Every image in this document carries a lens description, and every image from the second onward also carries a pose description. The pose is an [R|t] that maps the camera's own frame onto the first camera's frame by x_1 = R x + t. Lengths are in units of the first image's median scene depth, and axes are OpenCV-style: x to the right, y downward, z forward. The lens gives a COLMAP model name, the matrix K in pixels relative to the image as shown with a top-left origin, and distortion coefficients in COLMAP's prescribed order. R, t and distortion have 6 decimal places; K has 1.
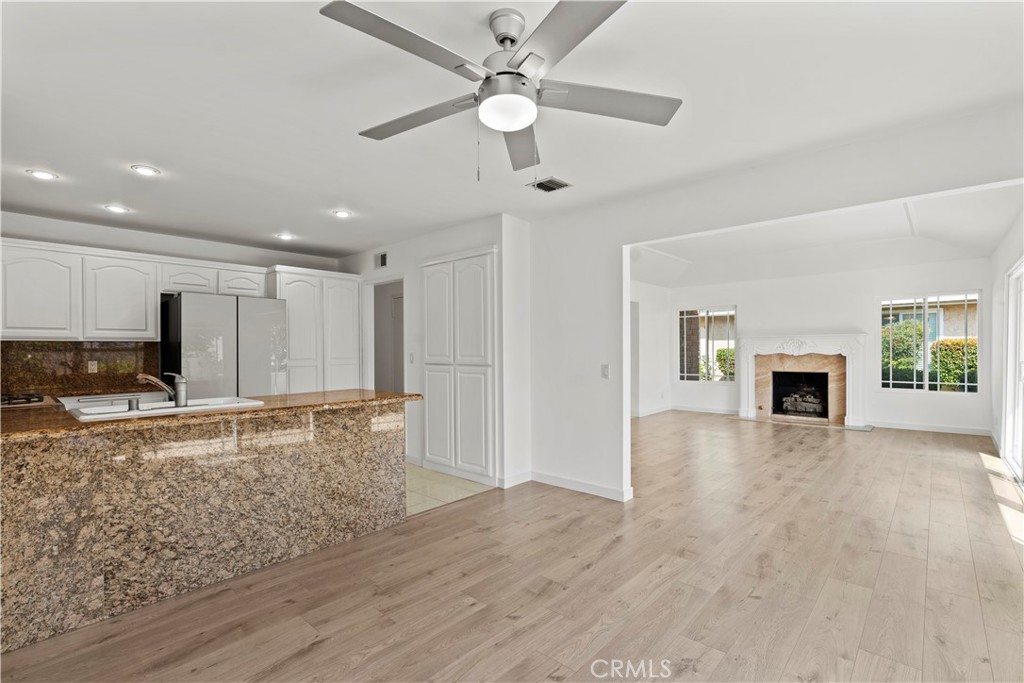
lens RADIAL K [[467.2, 0, 518.3], [0, 467.2, 353.4], [0, 0, 1]] dist [-0.007676, 0.002442]
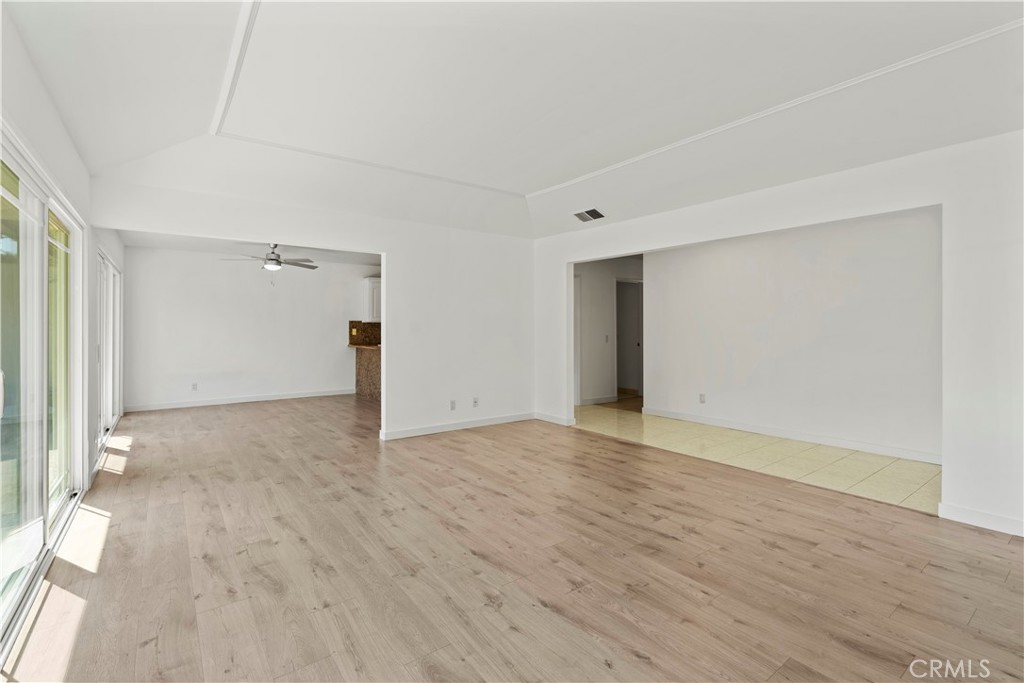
lens RADIAL K [[467.2, 0, 510.1], [0, 467.2, 327.4], [0, 0, 1]] dist [-0.007676, 0.002442]
pose [[-0.199527, 0.004680, -0.979881, 1.912662], [-0.014254, 0.999869, 0.007678, -0.037301], [0.979789, 0.015500, -0.199434, 2.089946]]
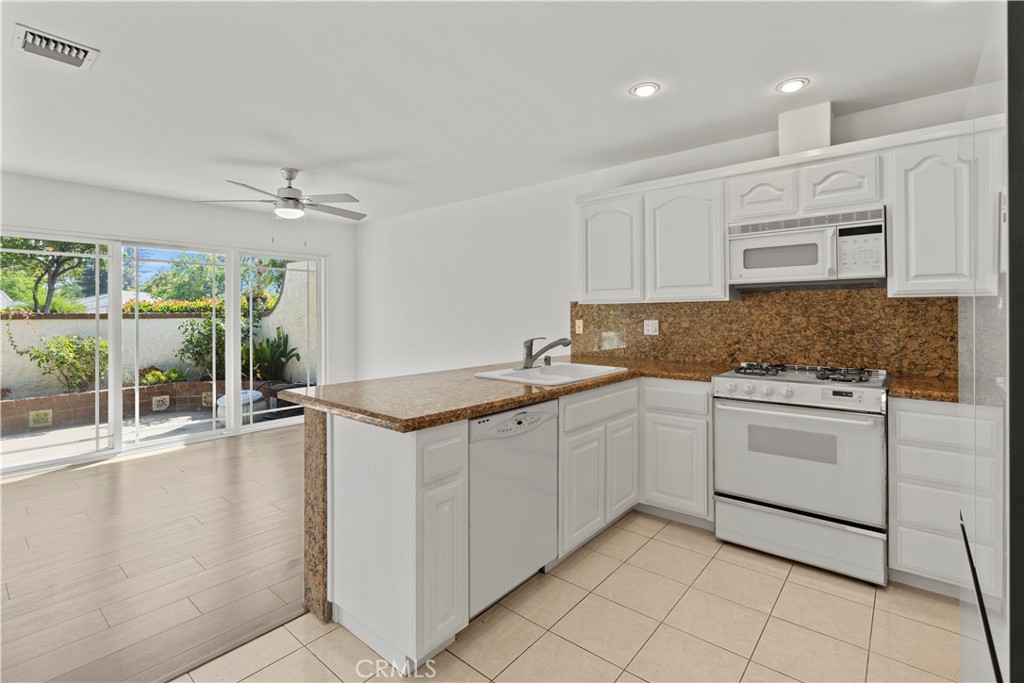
lens RADIAL K [[467.2, 0, 505.2], [0, 467.2, 313.1], [0, 0, 1]] dist [-0.007676, 0.002442]
pose [[-0.998976, 0.014408, -0.042887, -0.527761], [0.013959, 0.999845, 0.010750, -0.027163], [0.043035, 0.010140, -0.999022, 1.819807]]
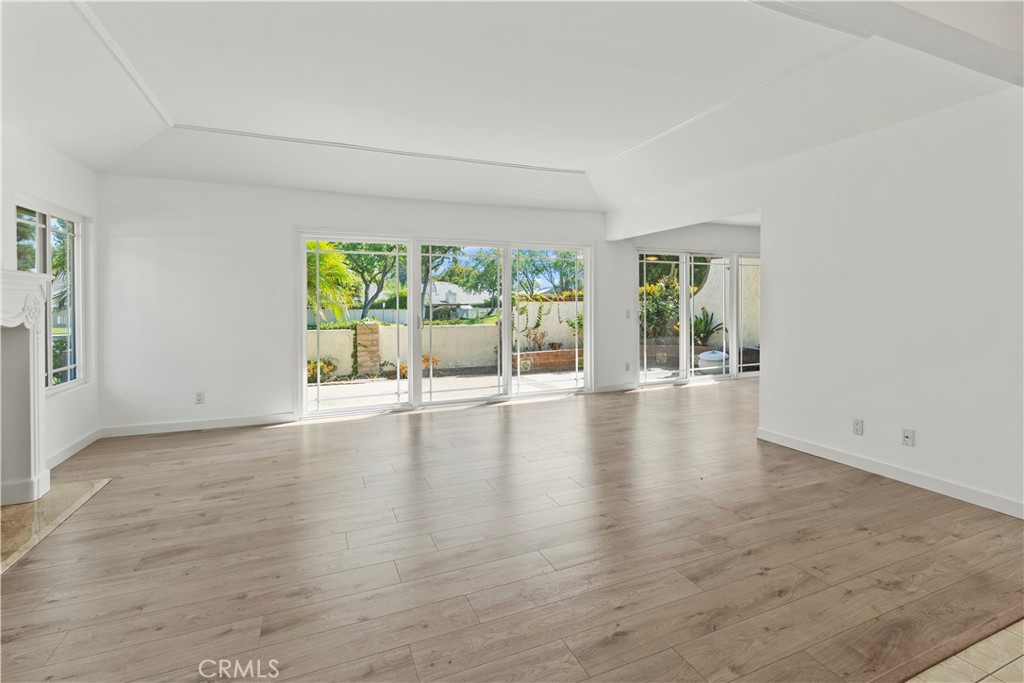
lens RADIAL K [[467.2, 0, 504.0], [0, 467.2, 307.8], [0, 0, 1]] dist [-0.007676, 0.002442]
pose [[-0.900779, 0.003509, 0.434264, 0.399883], [0.014805, 0.999634, 0.022632, -0.036527], [-0.434026, 0.026816, -0.900501, 2.873307]]
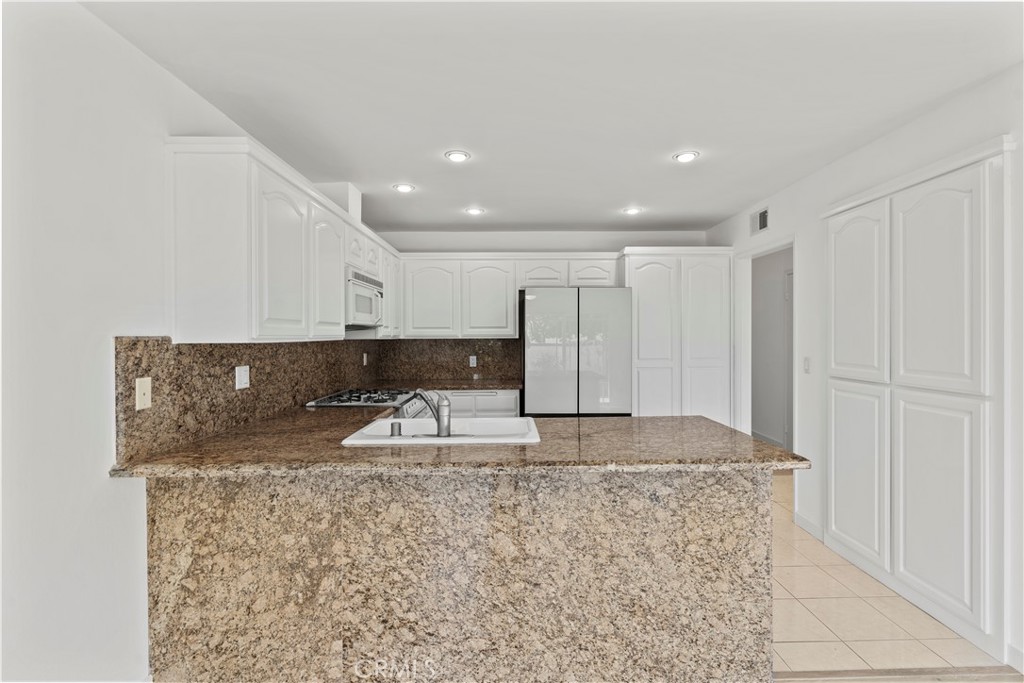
lens RADIAL K [[467.2, 0, 512.7], [0, 467.2, 339.2], [0, 0, 1]] dist [-0.007676, 0.002442]
pose [[0.681639, 0.008985, -0.731634, -0.064423], [-0.007129, 0.999959, 0.005638, -0.045143], [0.731654, 0.001373, 0.681675, 0.474839]]
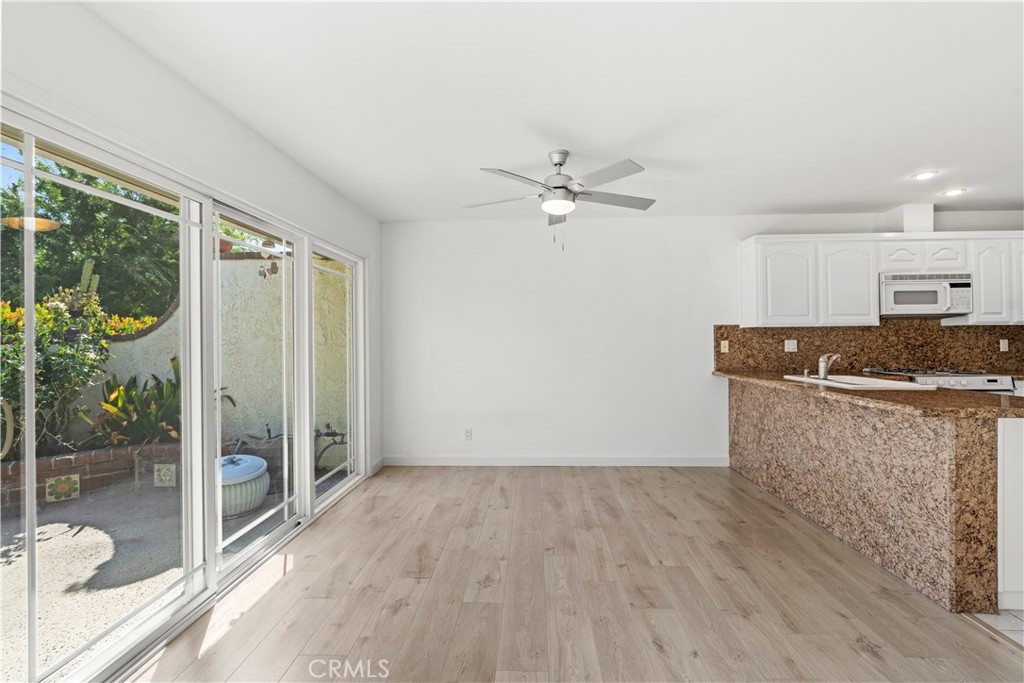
lens RADIAL K [[467.2, 0, 518.0], [0, 467.2, 337.4], [0, 0, 1]] dist [-0.007676, 0.002442]
pose [[-0.765993, 0.010451, -0.642764, 0.685851], [0.005331, 0.999937, 0.009907, -0.020085], [0.642827, 0.004162, -0.766000, 1.255053]]
